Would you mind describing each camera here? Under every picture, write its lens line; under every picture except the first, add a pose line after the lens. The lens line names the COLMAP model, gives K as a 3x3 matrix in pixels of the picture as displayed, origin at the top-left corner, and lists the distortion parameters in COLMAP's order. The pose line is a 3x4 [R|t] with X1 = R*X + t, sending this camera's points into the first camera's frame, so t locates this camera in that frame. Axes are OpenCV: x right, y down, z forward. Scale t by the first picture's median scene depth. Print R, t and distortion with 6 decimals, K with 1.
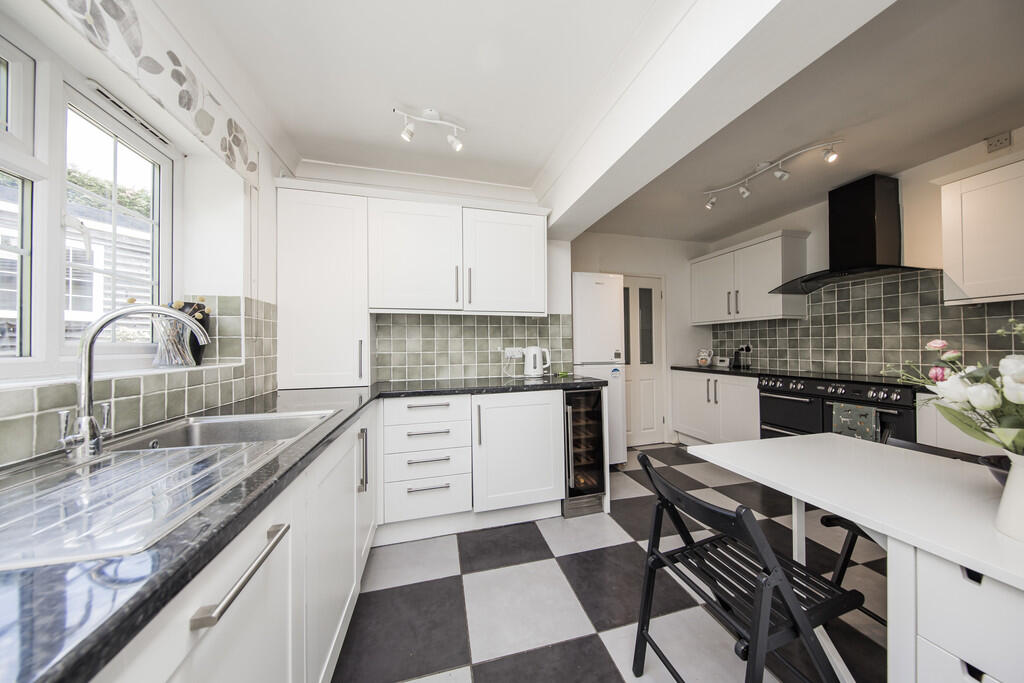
lens RADIAL K [[328.6, 0, 516.5], [0, 328.6, 342.7], [0, 0, 1]] dist [0.000655, 0.000021]
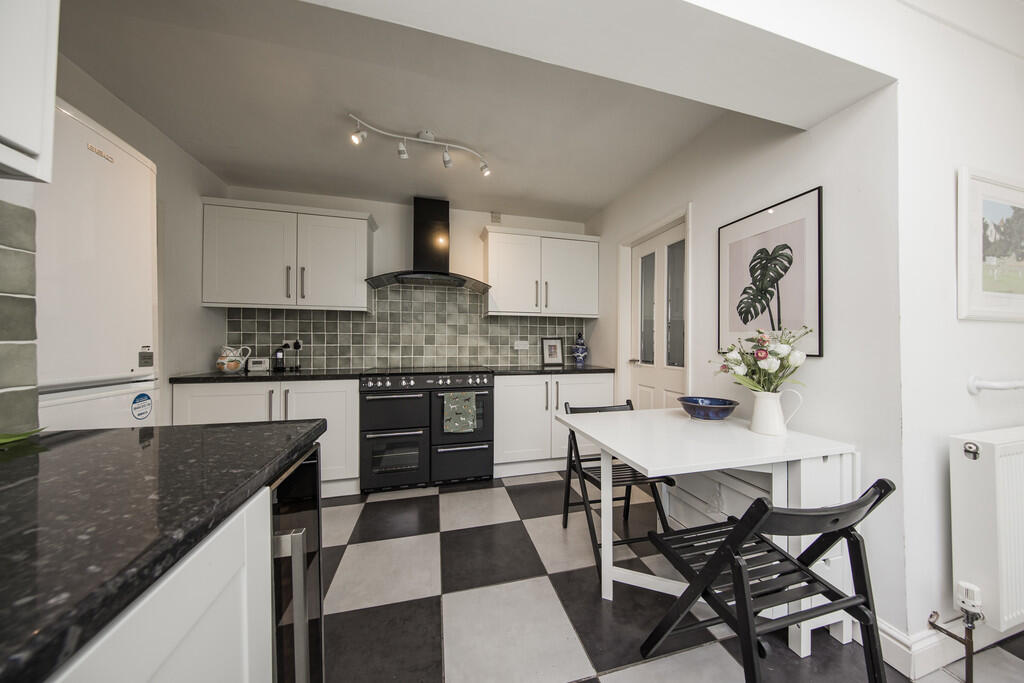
lens RADIAL K [[328.6, 0, 521.5], [0, 328.6, 344.9], [0, 0, 1]] dist [0.000655, 0.000021]
pose [[-0.017525, 0.004660, 0.999836, -0.105331], [-0.013676, 0.999894, -0.004900, 0.018029], [-0.999753, -0.013760, -0.017460, 0.601182]]
